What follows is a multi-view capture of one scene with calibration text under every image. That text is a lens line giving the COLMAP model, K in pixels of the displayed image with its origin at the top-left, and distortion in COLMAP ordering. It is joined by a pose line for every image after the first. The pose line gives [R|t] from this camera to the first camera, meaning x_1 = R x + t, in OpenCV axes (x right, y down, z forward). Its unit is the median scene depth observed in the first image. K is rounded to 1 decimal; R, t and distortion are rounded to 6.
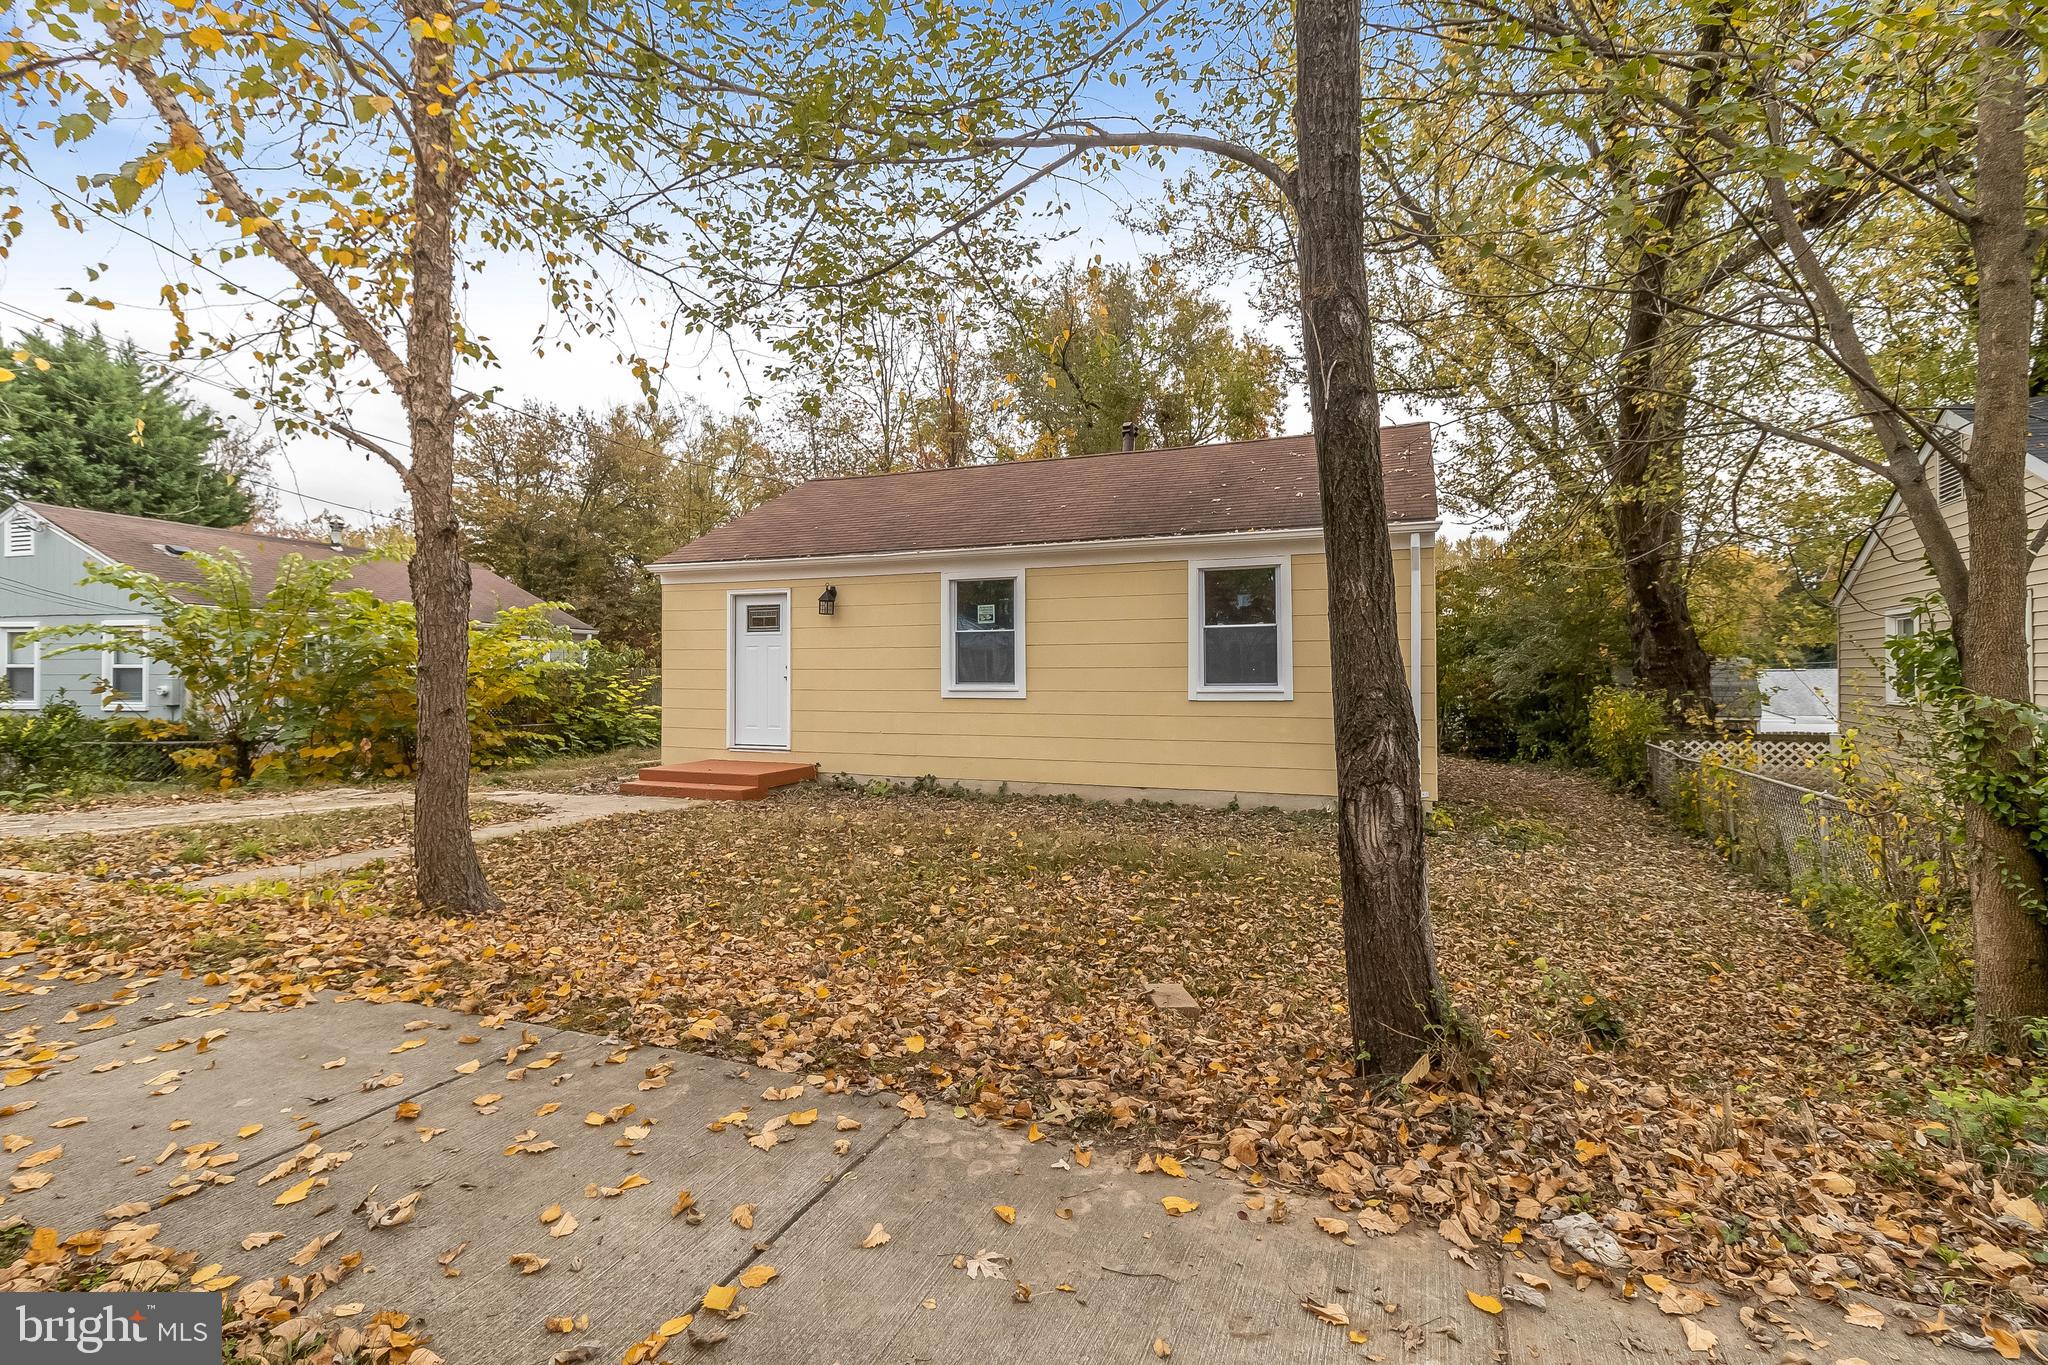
lens RADIAL K [[935.0, 0, 1029.0], [0, 935.0, 686.2], [0, 0, 1]] dist [0.011800, -0.001004]
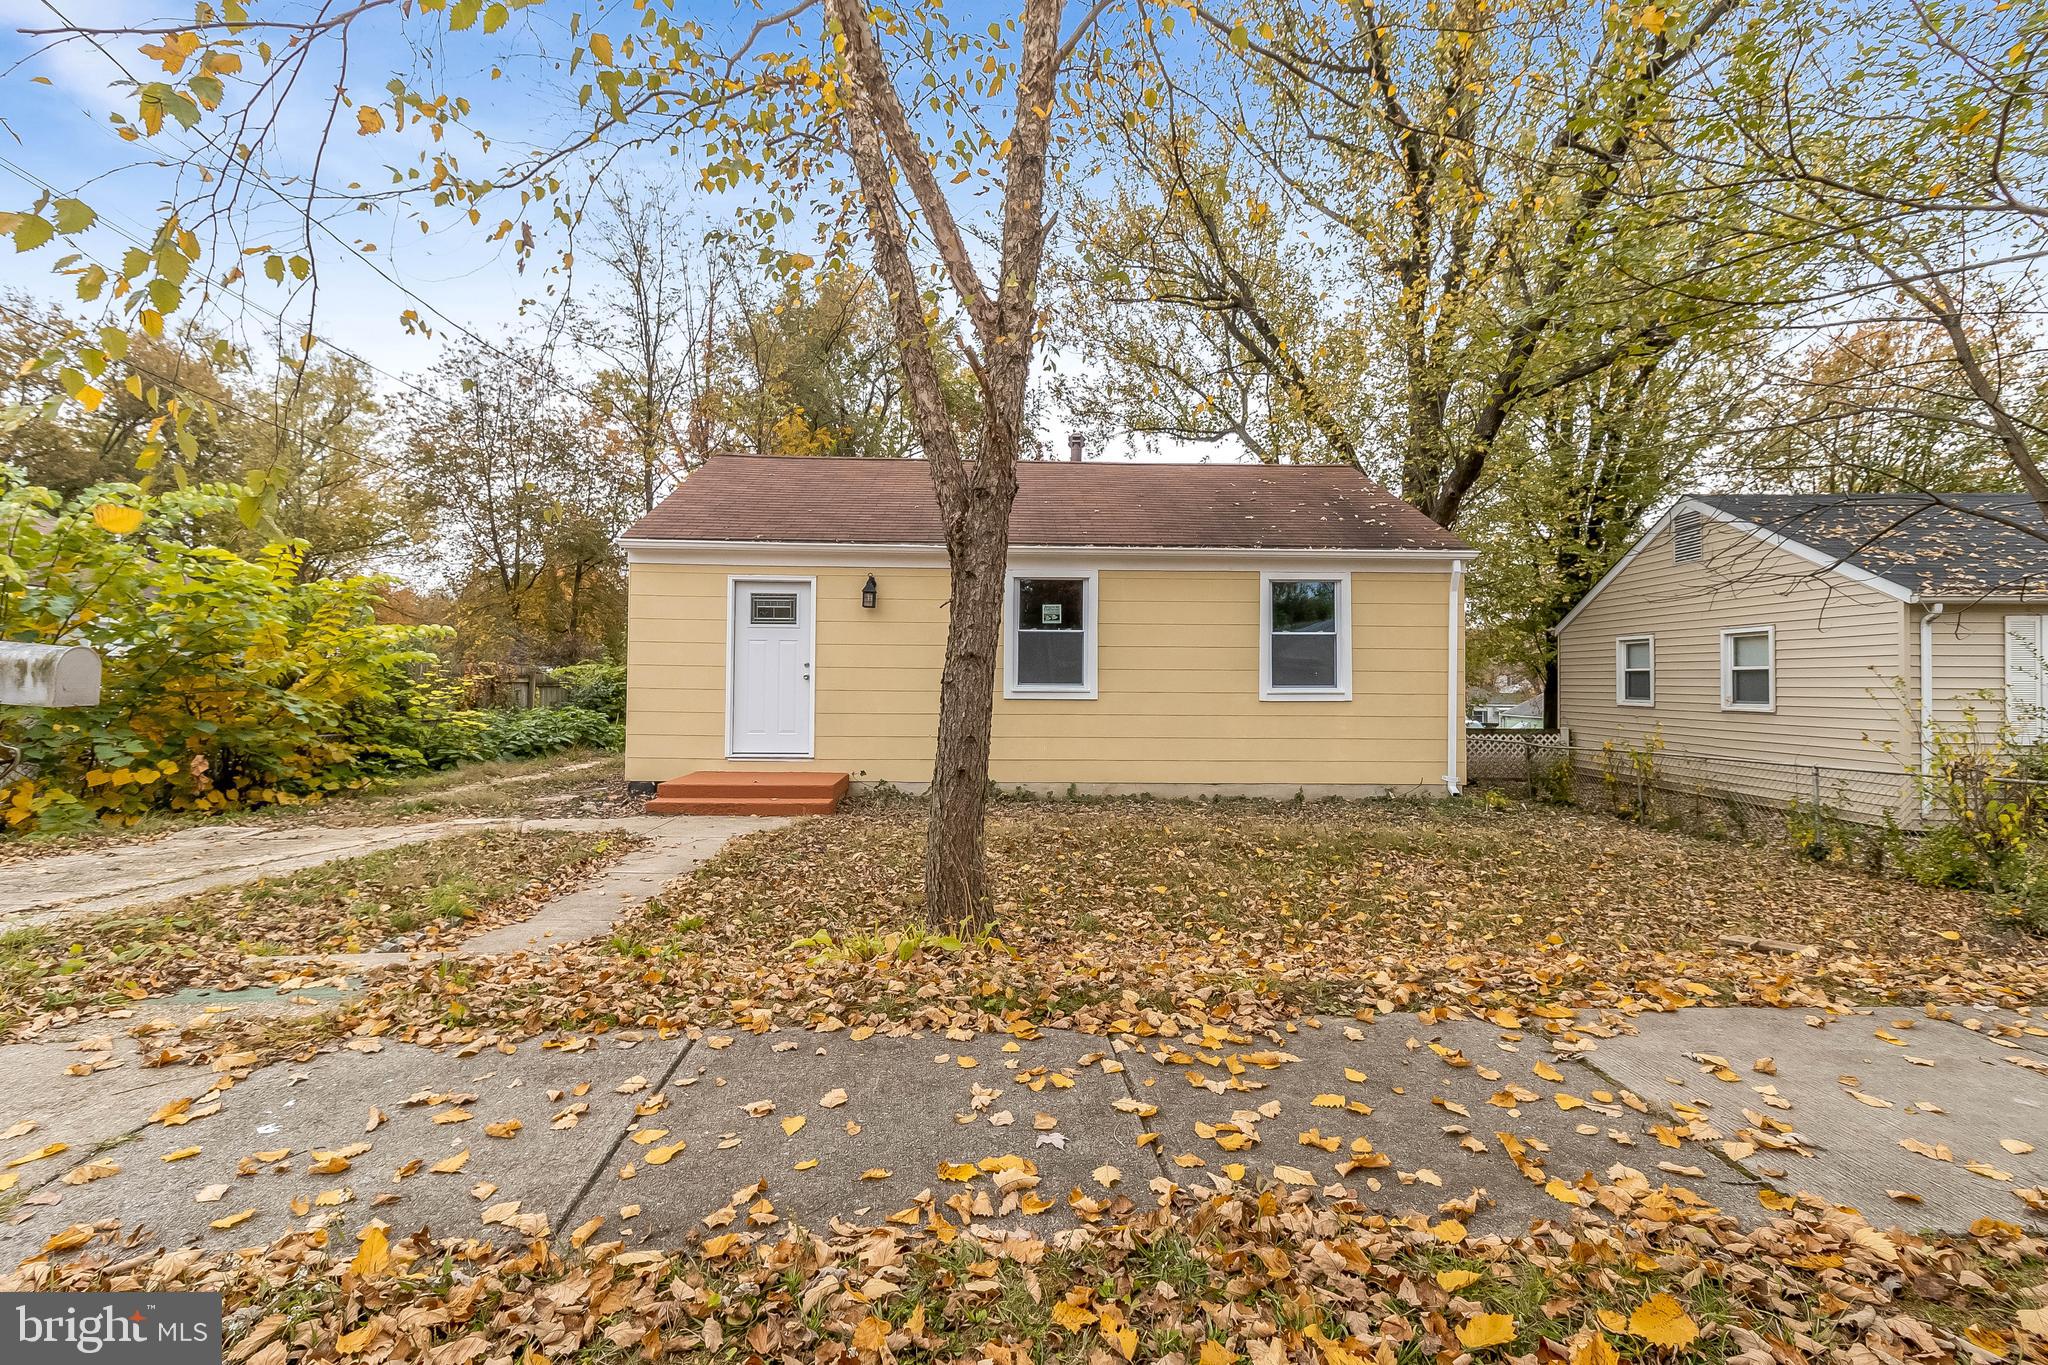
lens RADIAL K [[935.0, 0, 1026.1], [0, 935.0, 667.5], [0, 0, 1]] dist [0.011800, -0.001004]
pose [[0.914367, 0.013449, 0.404663, -0.475289], [-0.003923, 0.999696, -0.024360, 0.003768], [-0.404868, 0.020687, 0.914141, 0.111730]]
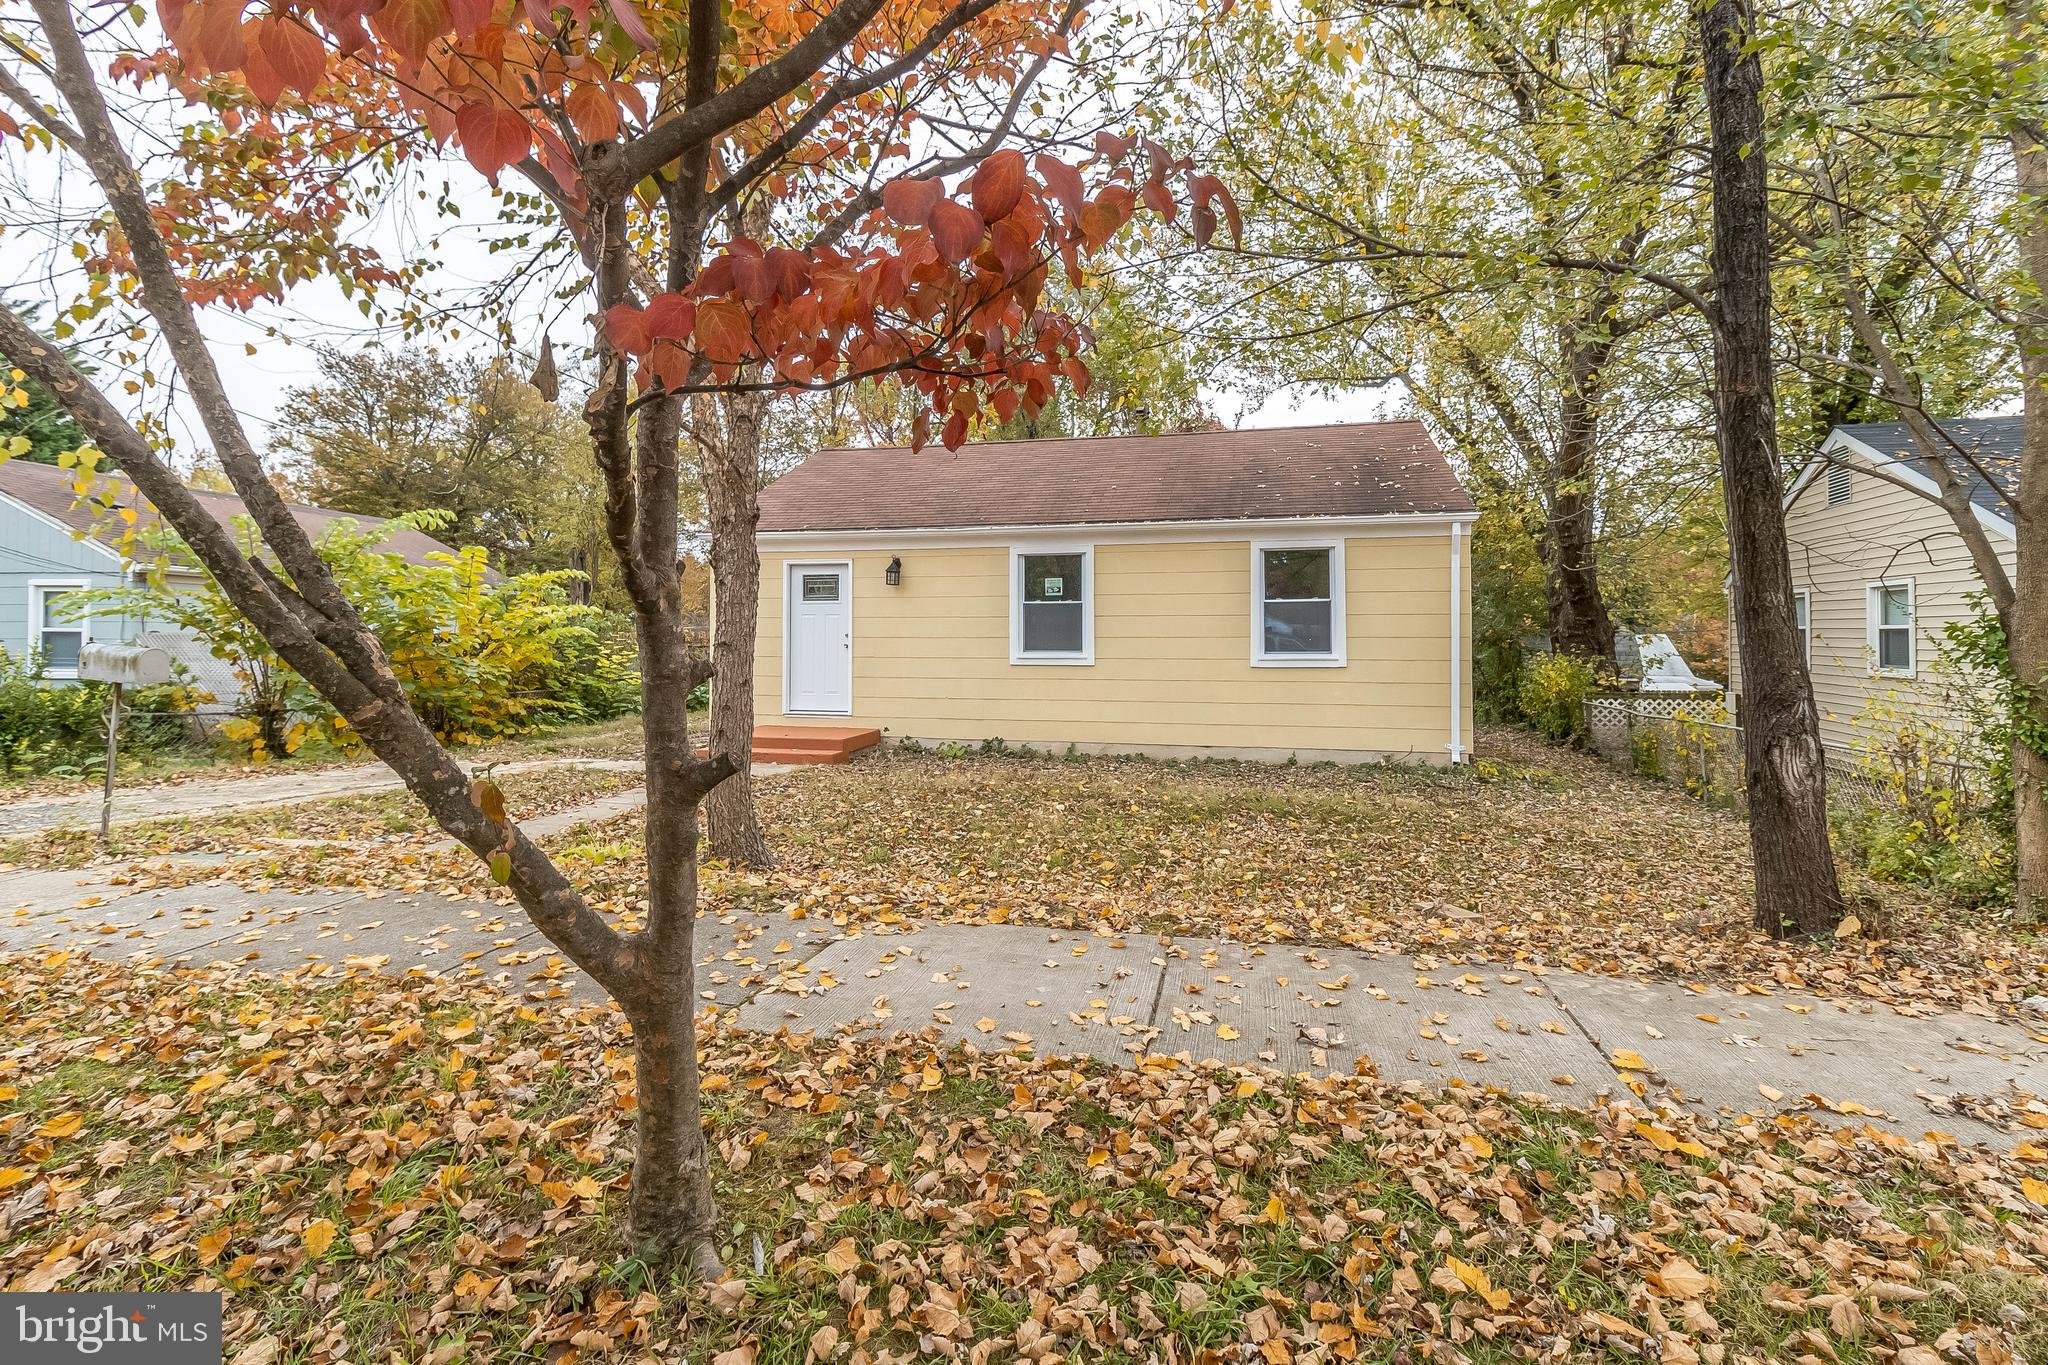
lens RADIAL K [[935.0, 0, 1039.4], [0, 935.0, 656.4], [0, 0, 1]] dist [0.011800, -0.001004]
pose [[0.989213, -0.001125, 0.146483, -0.222121], [-0.000056, 0.999968, 0.008058, -0.005931], [-0.146487, -0.007979, 0.989180, -0.058170]]
